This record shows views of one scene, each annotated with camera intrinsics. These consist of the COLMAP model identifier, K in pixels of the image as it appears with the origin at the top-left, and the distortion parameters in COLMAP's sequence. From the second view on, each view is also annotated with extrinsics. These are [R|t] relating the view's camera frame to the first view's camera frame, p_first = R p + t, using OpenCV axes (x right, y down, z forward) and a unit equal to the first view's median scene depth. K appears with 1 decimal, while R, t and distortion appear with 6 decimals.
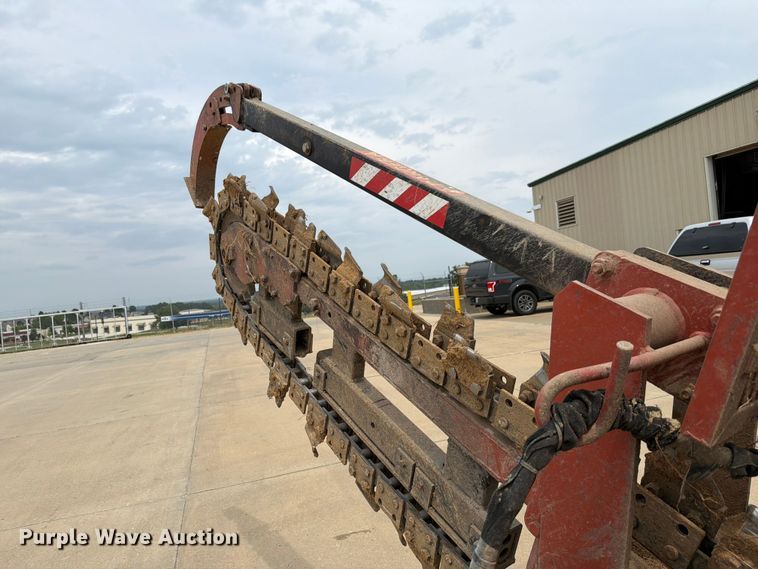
lens RADIAL K [[531.1, 0, 379.0], [0, 531.1, 284.5], [0, 0, 1]] dist [0.141664, -0.149568]
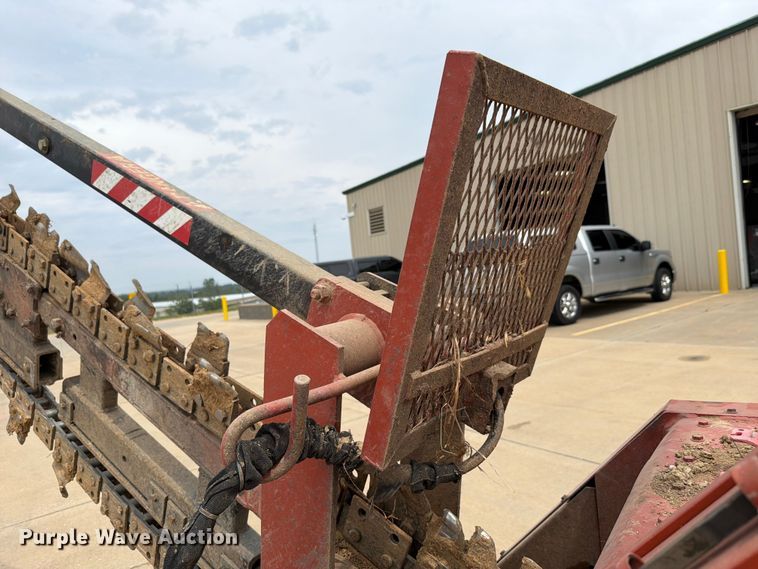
lens RADIAL K [[541.4, 0, 360.4], [0, 541.4, 295.0], [0, 0, 1]] dist [0.086494, -0.096427]
pose [[0.957916, -0.009266, 0.286900, 0.105276], [0.005904, 0.999903, 0.012582, -0.022467], [-0.286989, -0.010358, 0.957878, 0.001162]]
